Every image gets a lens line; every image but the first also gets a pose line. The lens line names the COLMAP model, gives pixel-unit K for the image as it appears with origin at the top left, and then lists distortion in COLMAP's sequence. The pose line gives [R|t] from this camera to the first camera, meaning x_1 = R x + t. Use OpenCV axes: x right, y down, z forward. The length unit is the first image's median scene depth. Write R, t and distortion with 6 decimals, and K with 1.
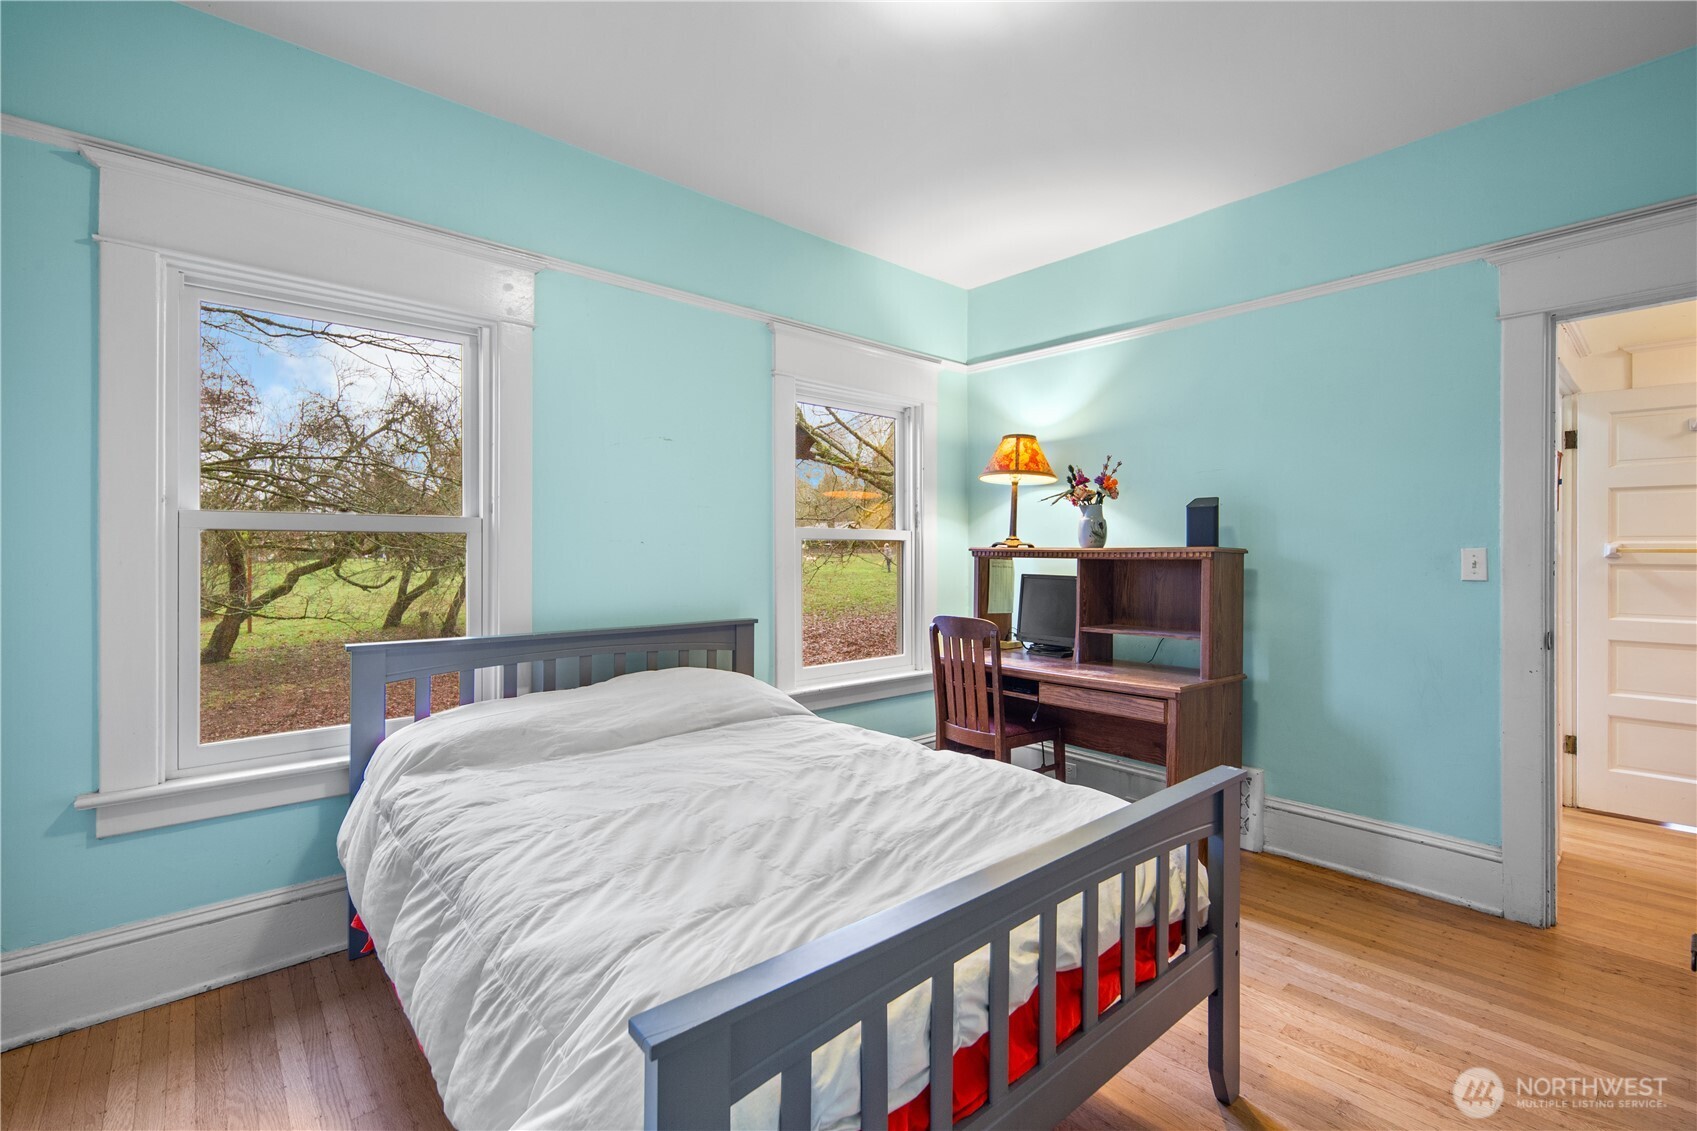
lens RADIAL K [[732.3, 0, 853.1], [0, 732.3, 553.8], [0, 0, 1]] dist [0.000089, -0.000084]
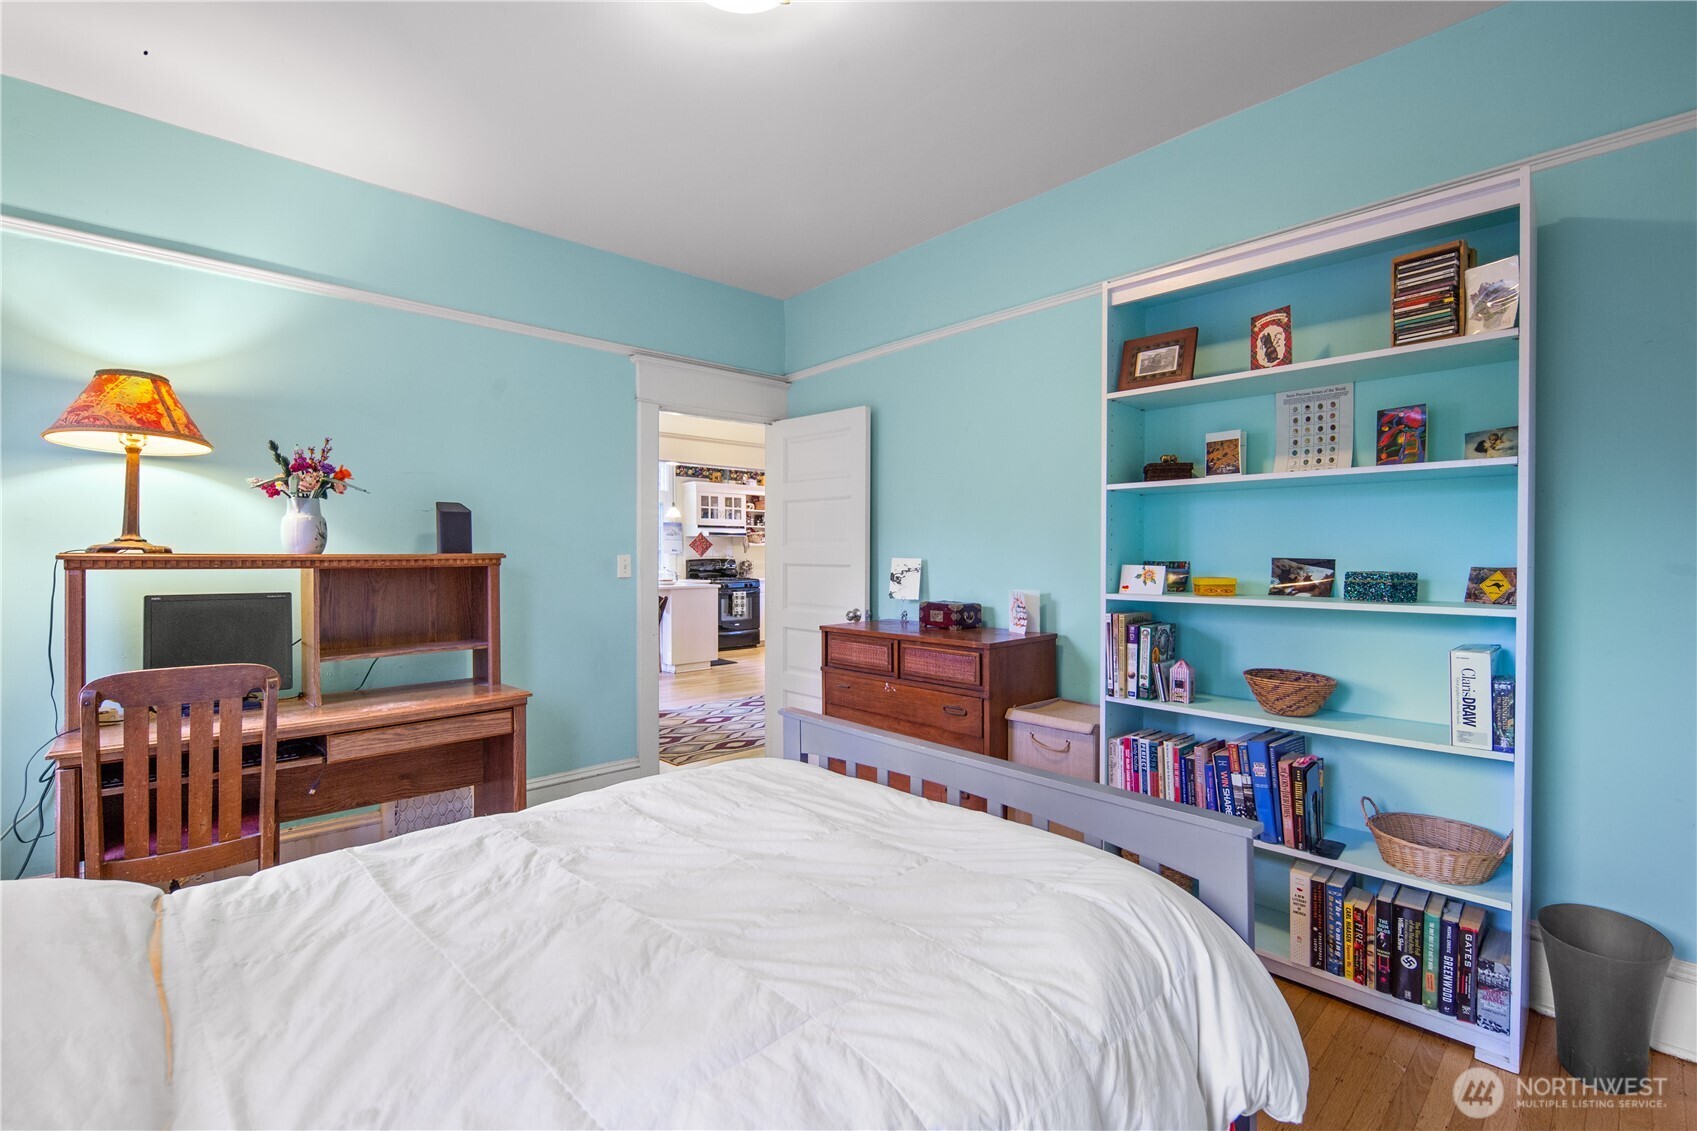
lens RADIAL K [[732.3, 0, 853.1], [0, 732.3, 553.8], [0, 0, 1]] dist [0.000089, -0.000084]
pose [[-0.044113, 0.005888, 0.999009, -0.509415], [0.011032, 0.999925, -0.005406, 0.001953], [-0.998966, 0.010783, -0.044175, 0.511991]]
